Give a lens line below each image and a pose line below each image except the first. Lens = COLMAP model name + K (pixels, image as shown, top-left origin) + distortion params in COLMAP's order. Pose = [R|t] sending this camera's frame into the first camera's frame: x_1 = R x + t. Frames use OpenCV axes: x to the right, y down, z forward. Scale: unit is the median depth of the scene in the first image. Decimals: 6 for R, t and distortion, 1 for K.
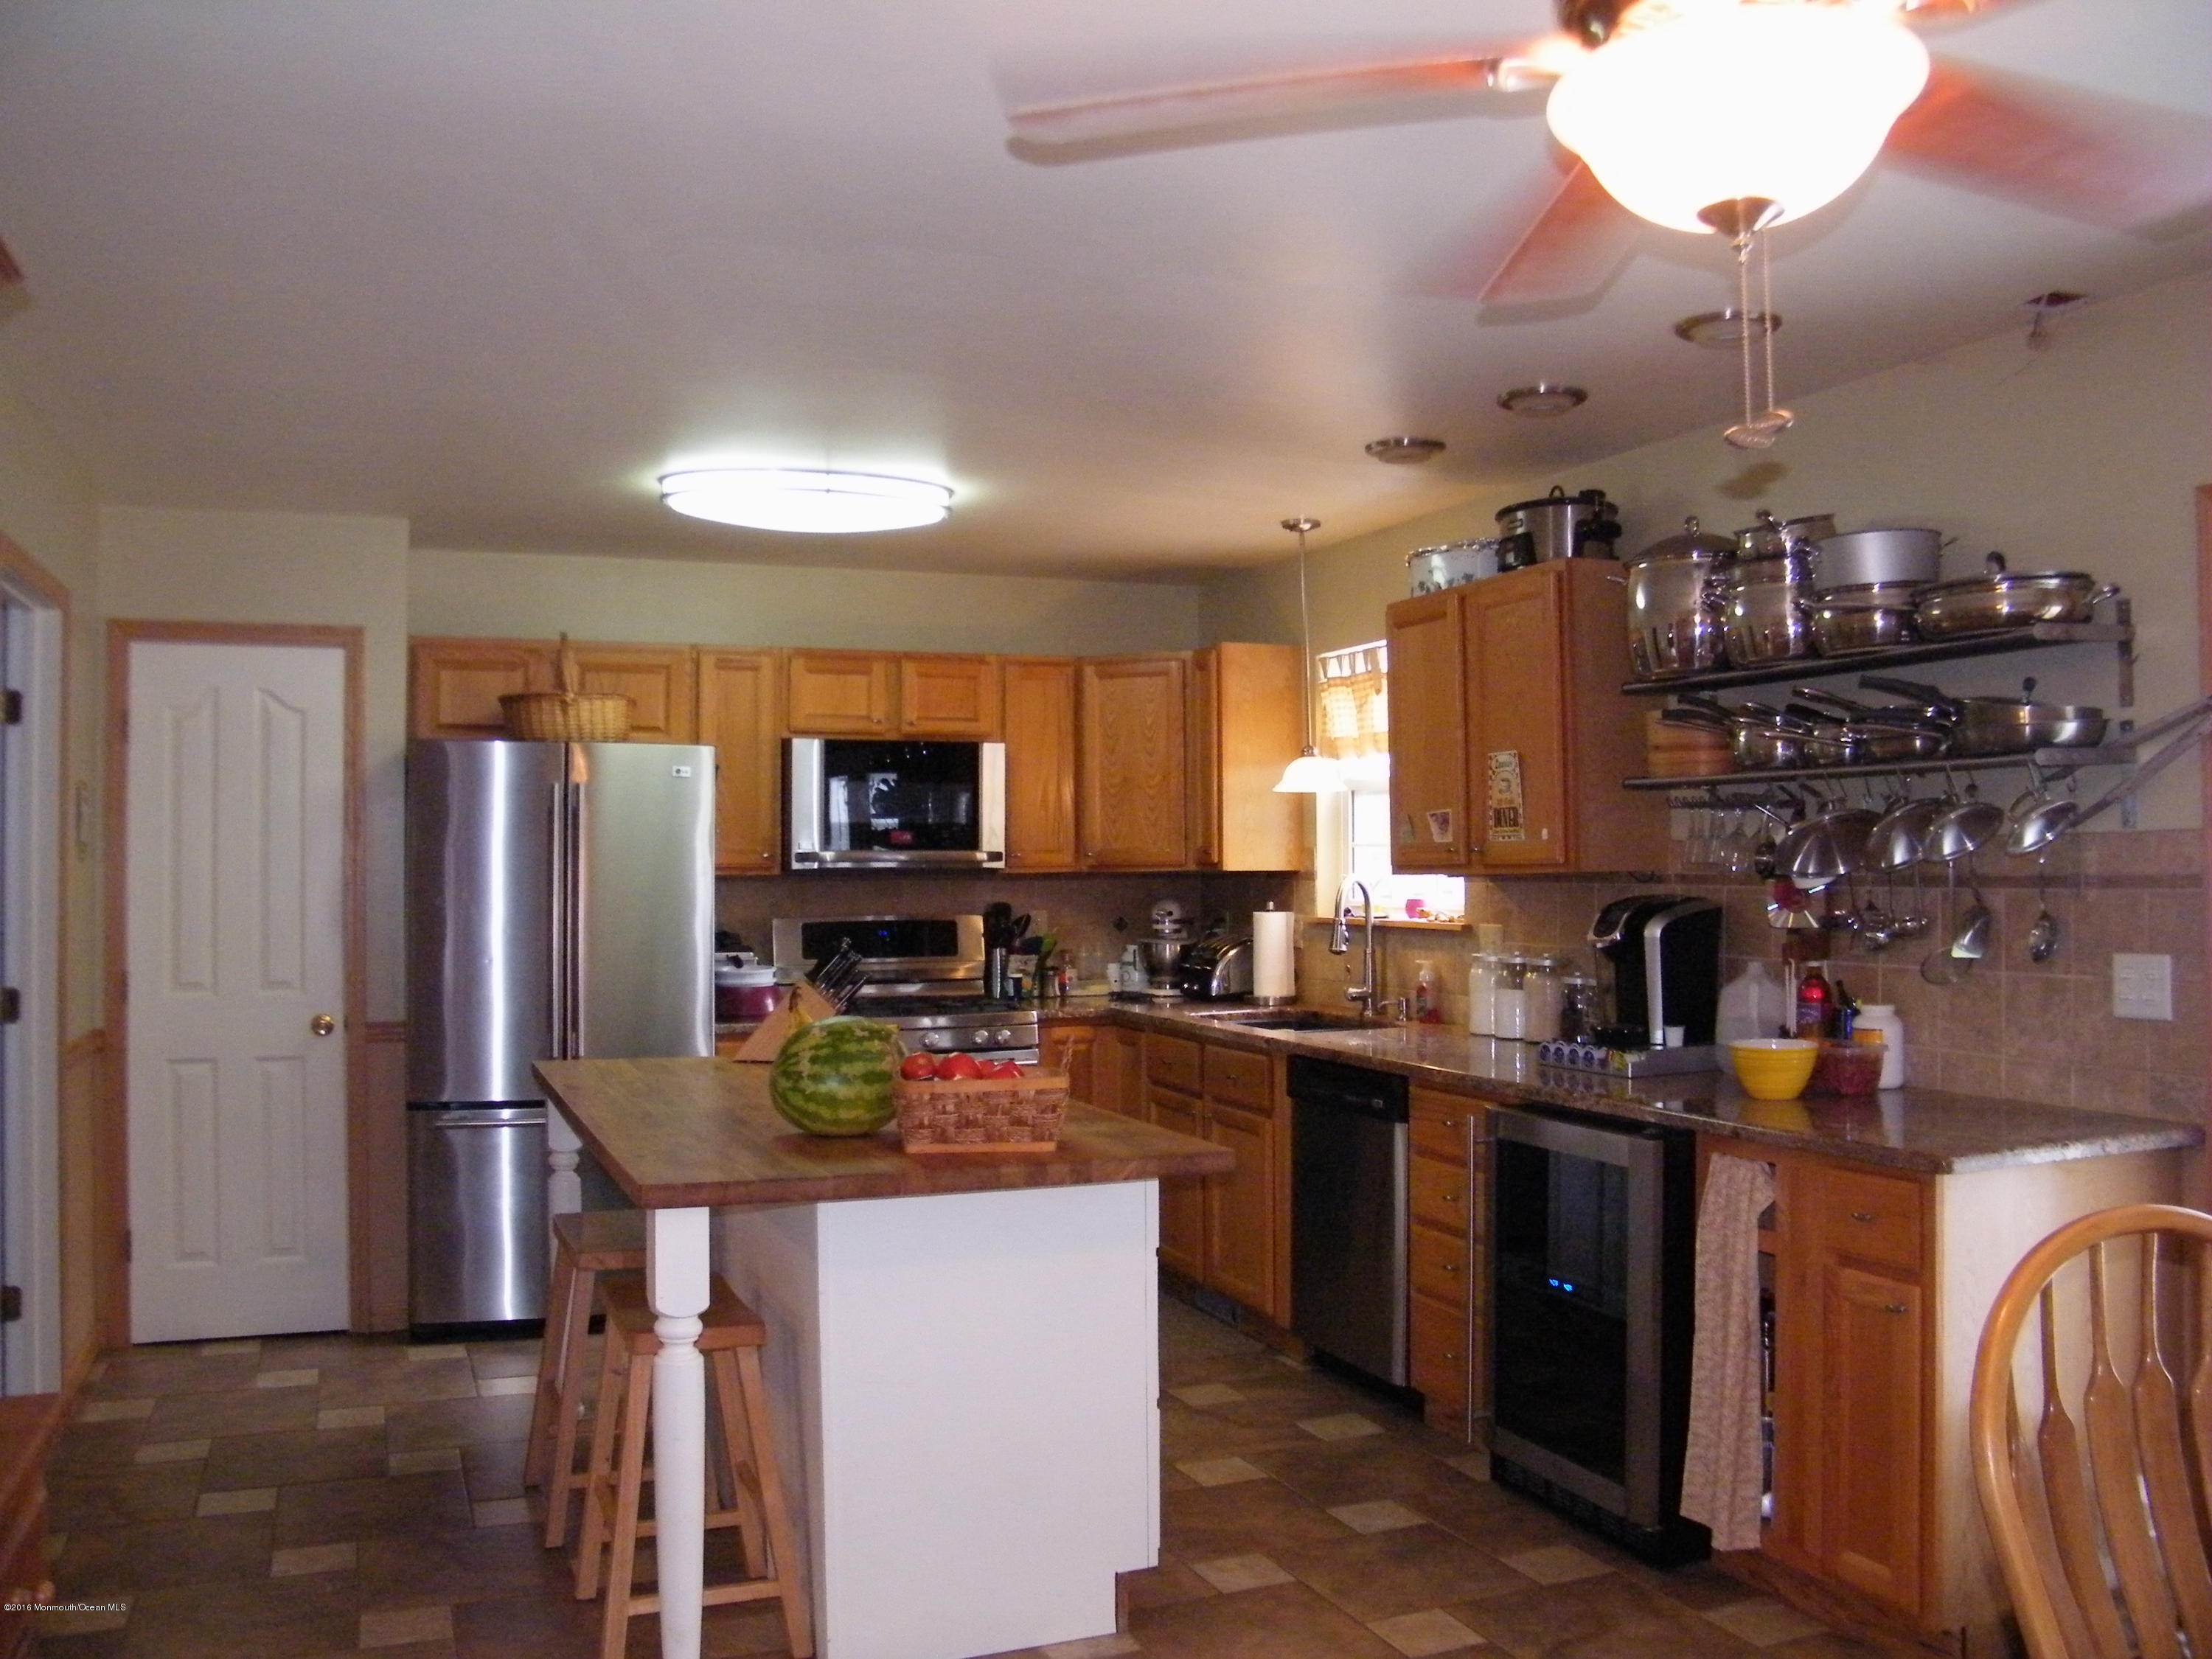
lens RADIAL K [[1869.7, 0, 1094.5], [0, 1869.7, 850.5], [0, 0, 1]] dist [-0.177314, 0.119521]
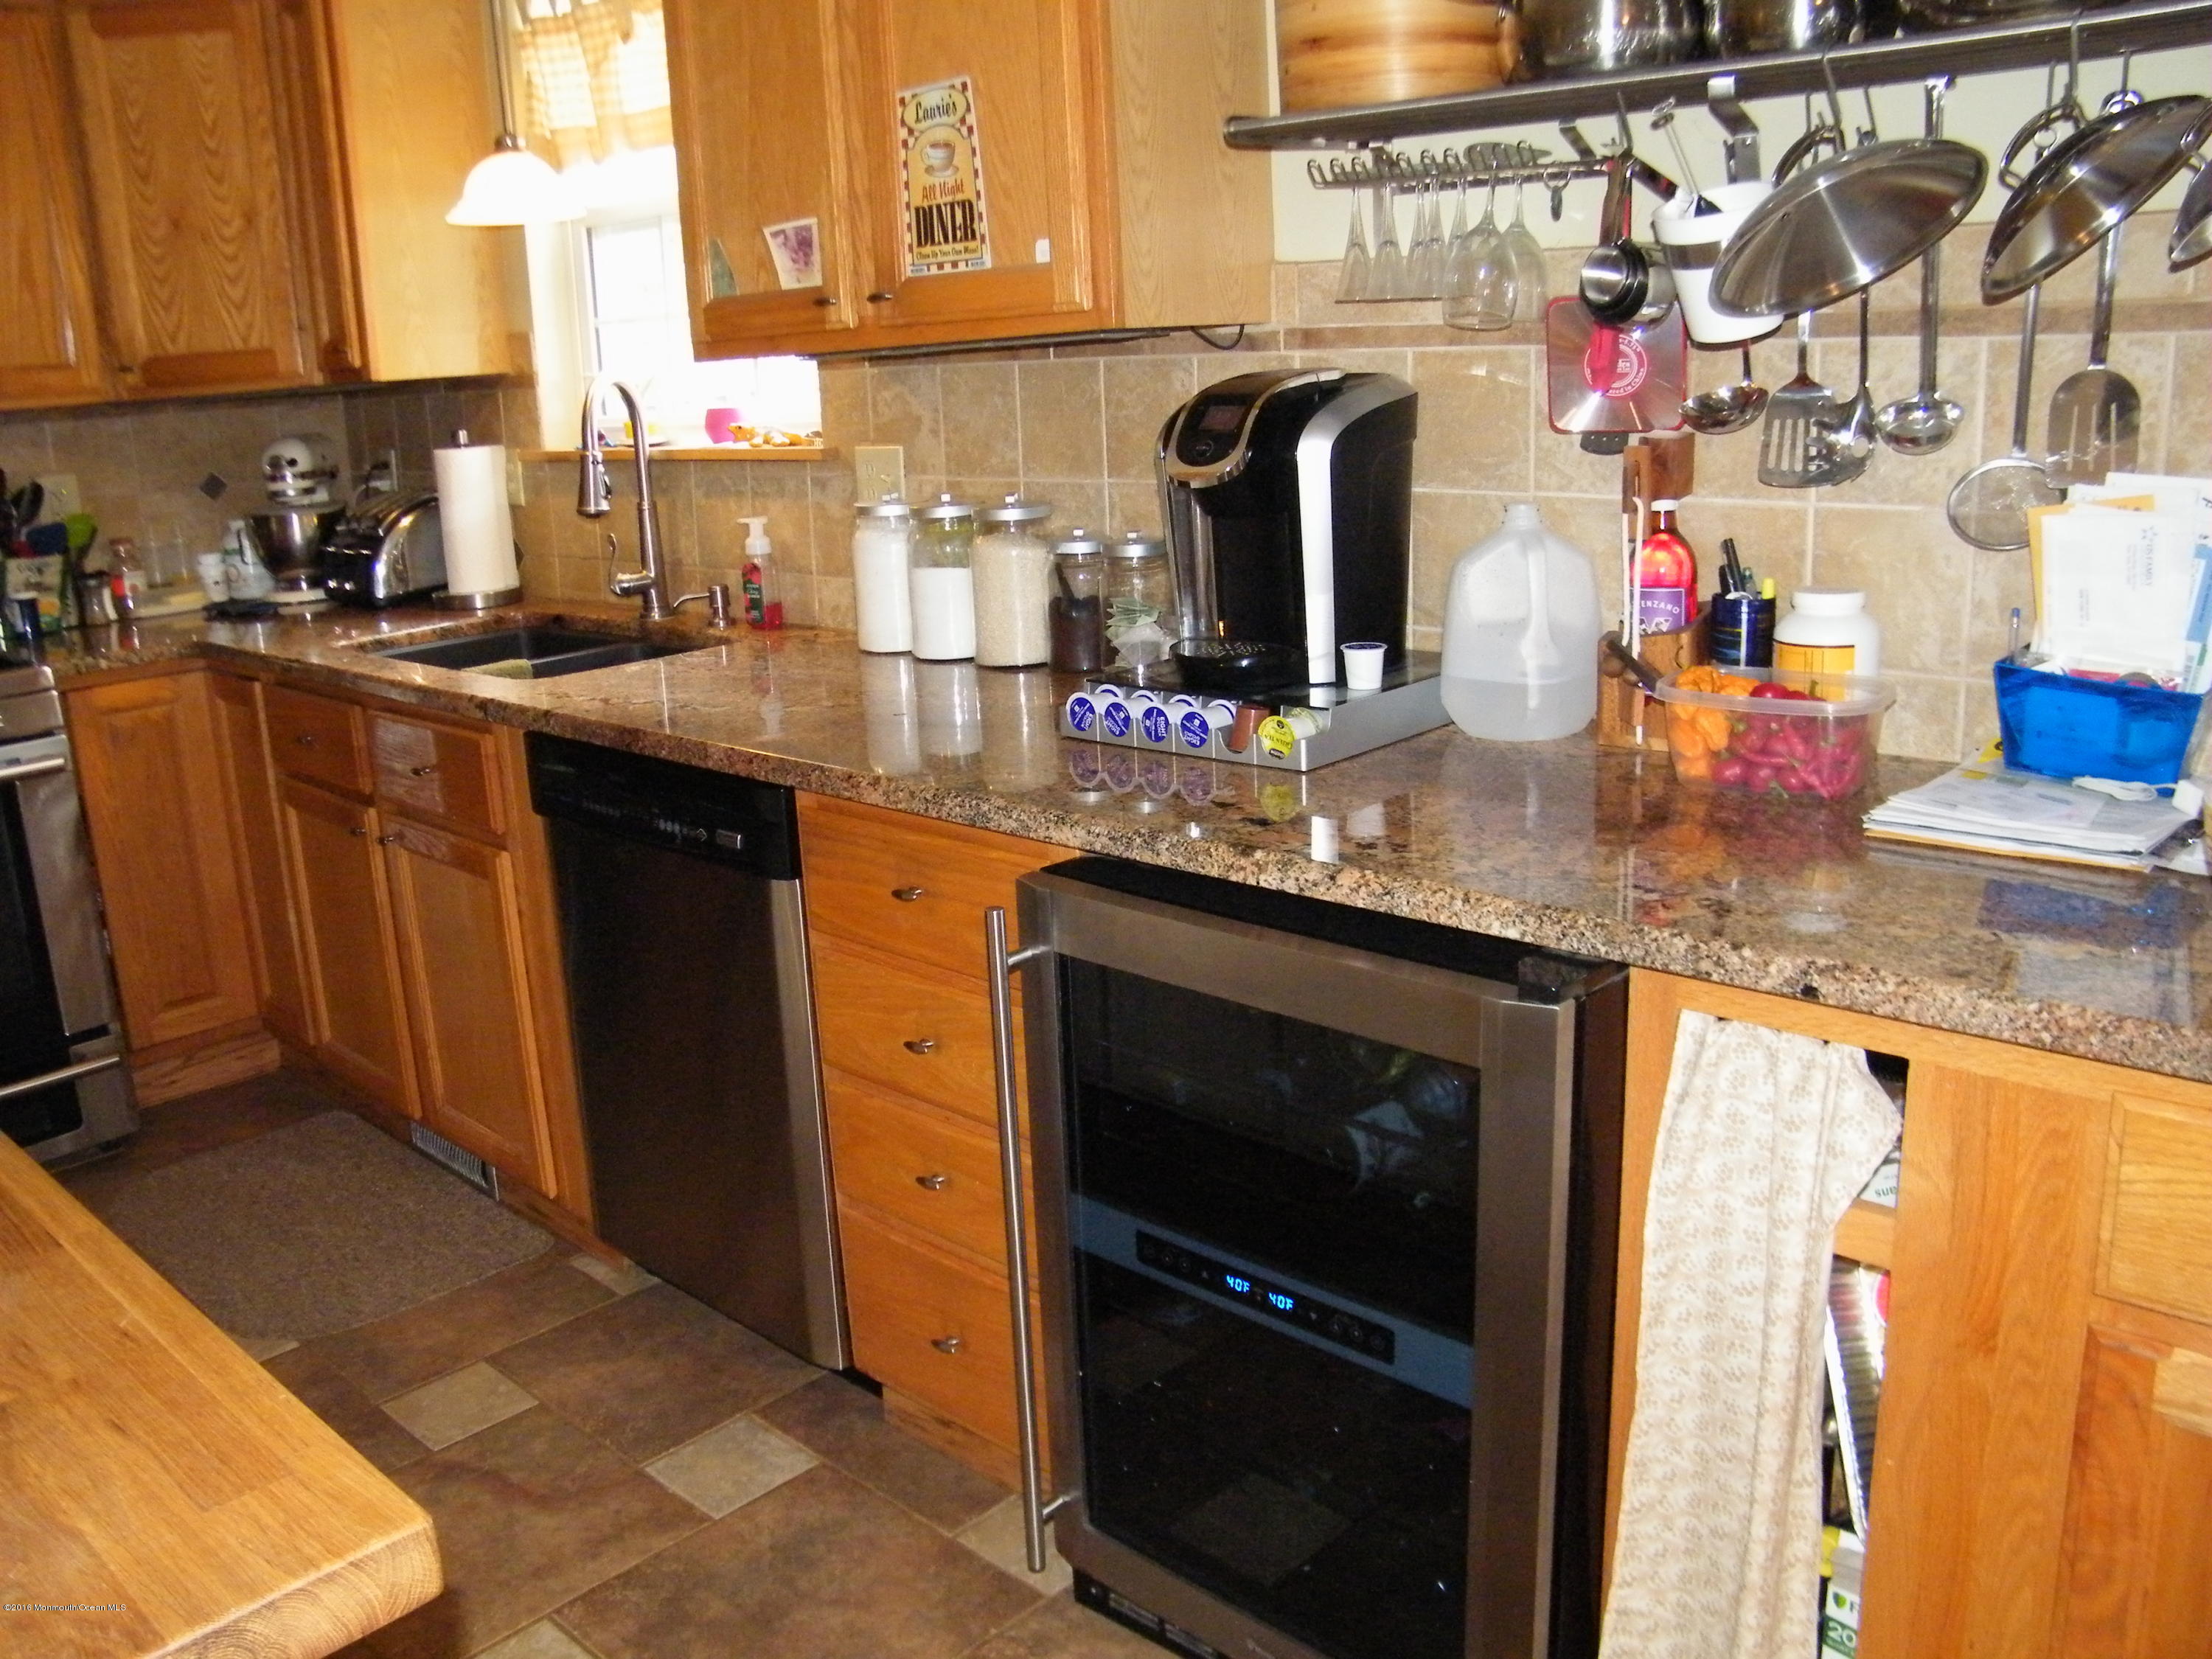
lens RADIAL K [[1869.7, 0, 1092.6], [0, 1869.7, 835.6], [0, 0, 1]] dist [-0.177314, 0.119521]
pose [[0.913259, -0.136006, 0.384006, 0.042451], [0.035856, 0.965802, 0.256790, 0.011983], [-0.405799, -0.220746, 0.886904, 0.425917]]
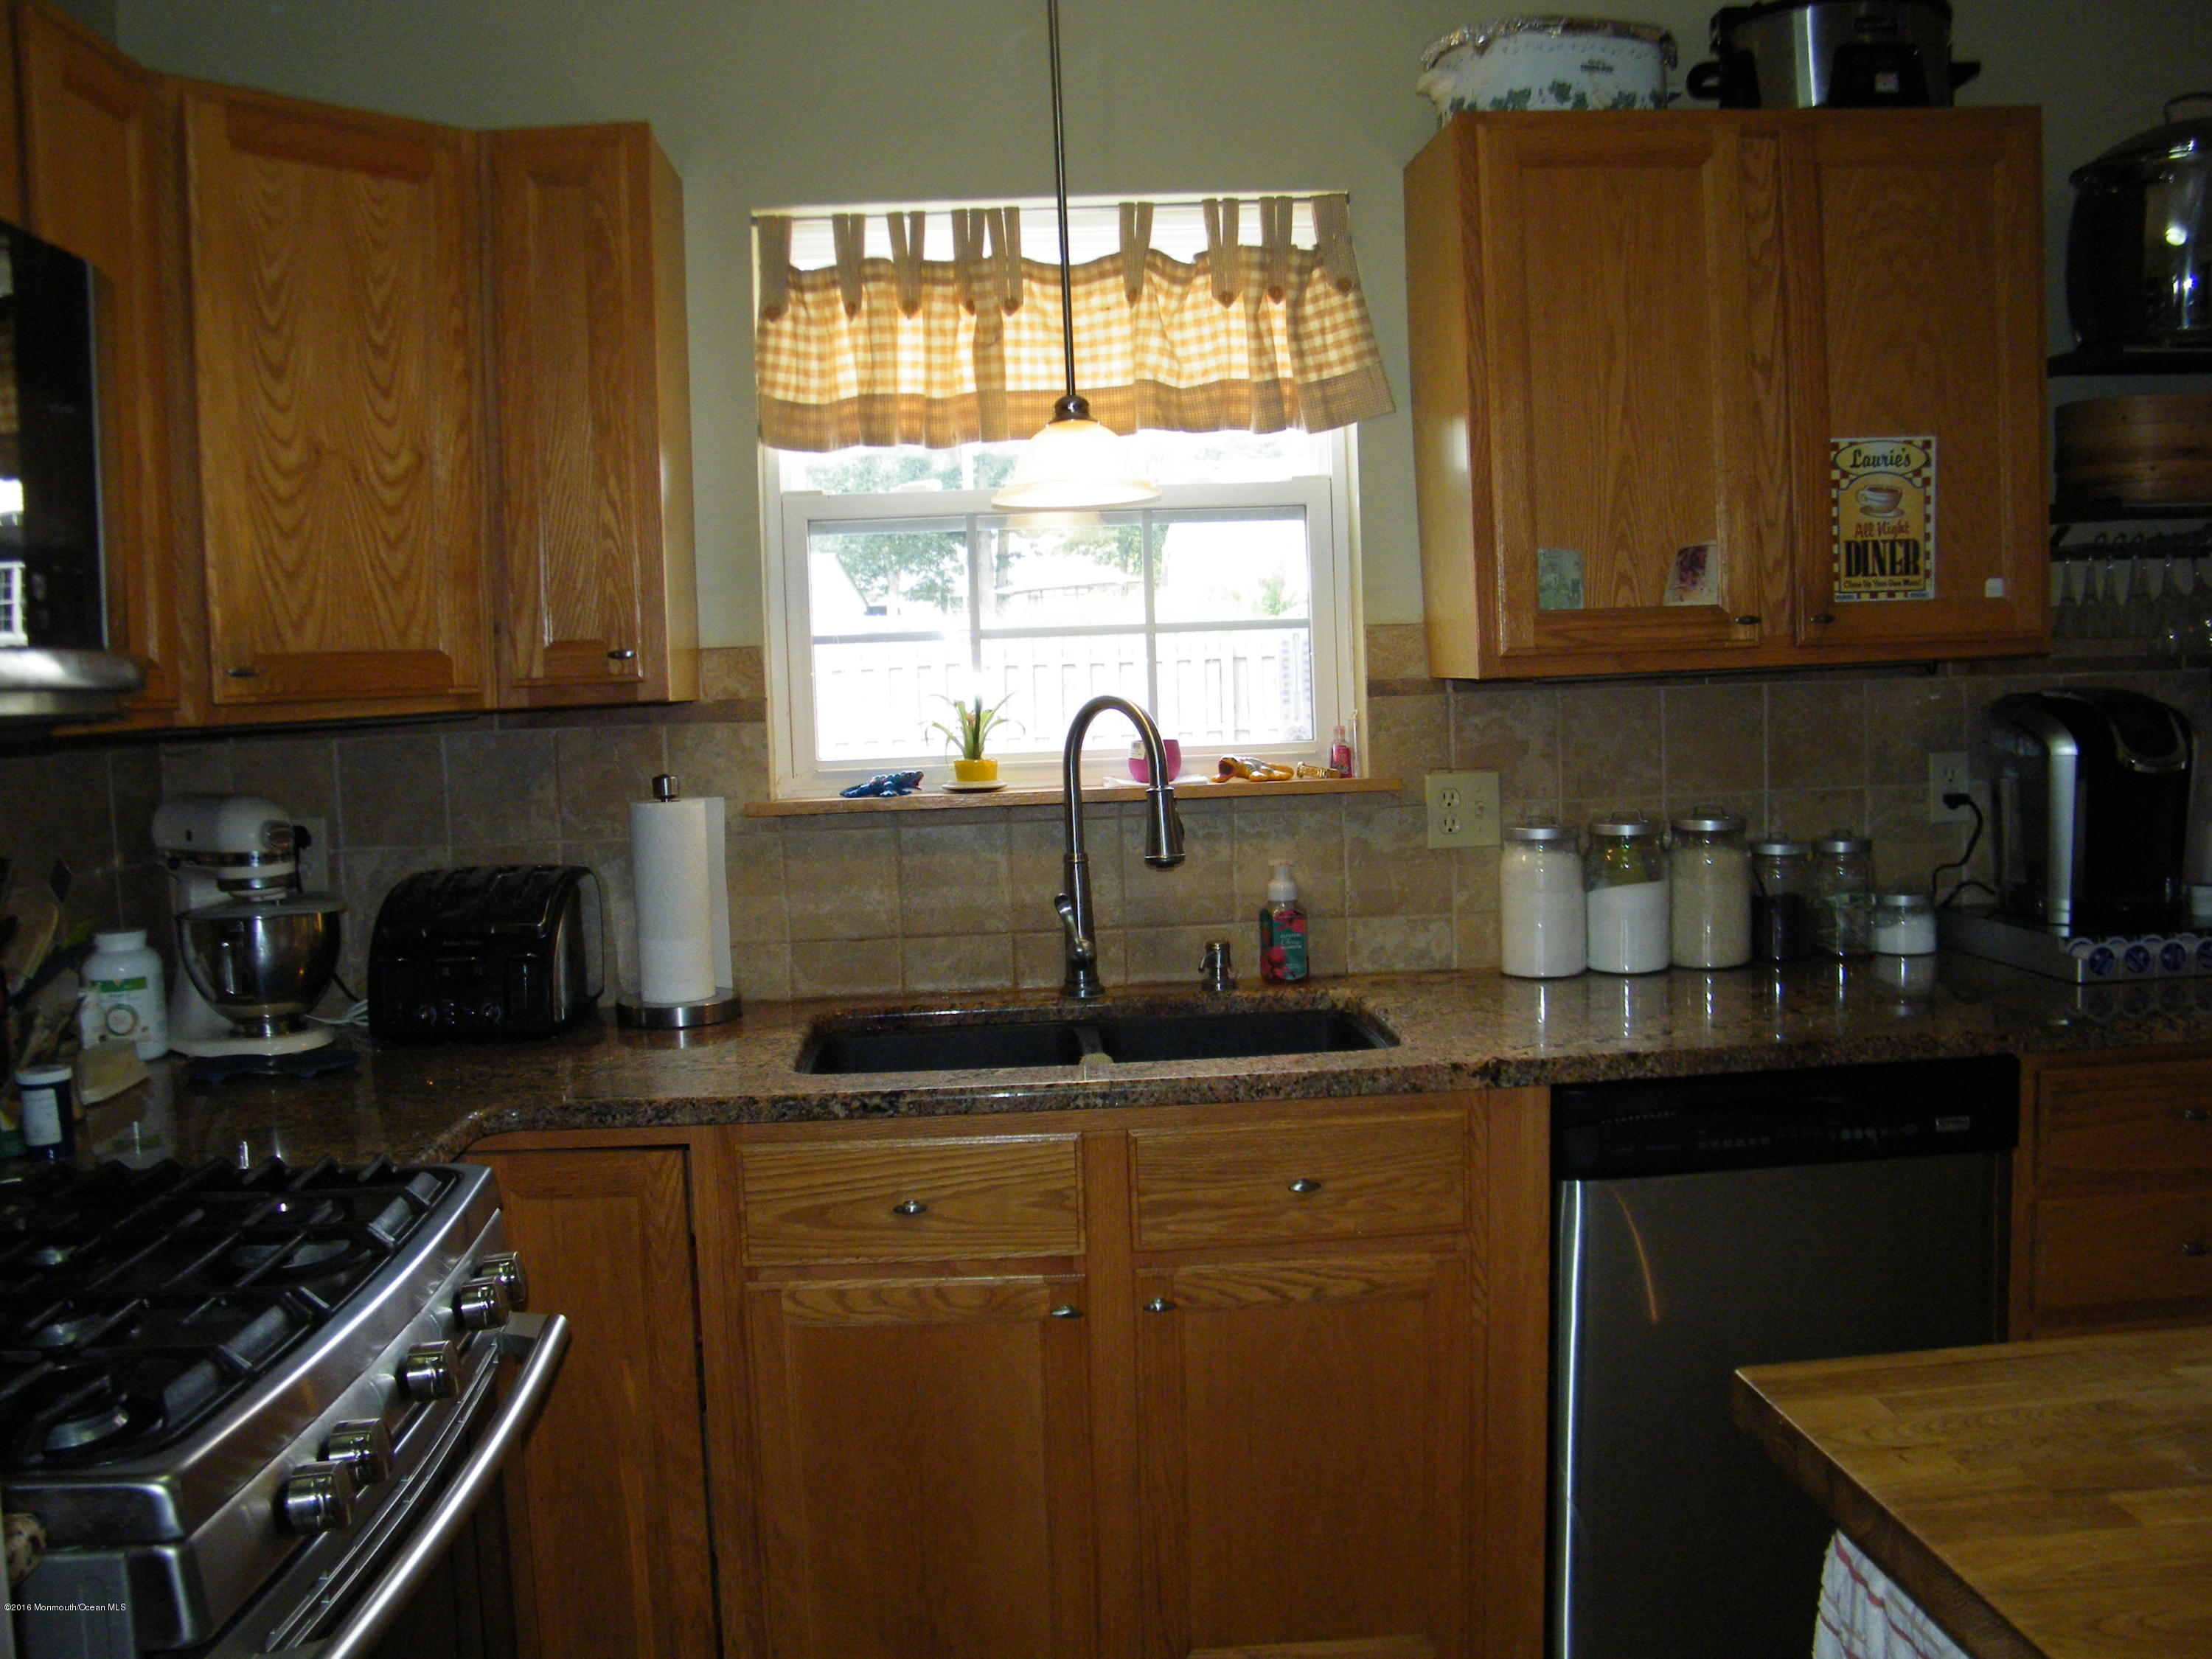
lens RADIAL K [[1869.7, 0, 1072.0], [0, 1869.7, 828.3], [0, 0, 1]] dist [-0.177314, 0.119521]
pose [[0.321127, -0.079027, 0.943733, -0.294592], [0.031286, 0.996854, 0.072830, 0.012474], [-0.946519, 0.006138, 0.322589, 0.852696]]
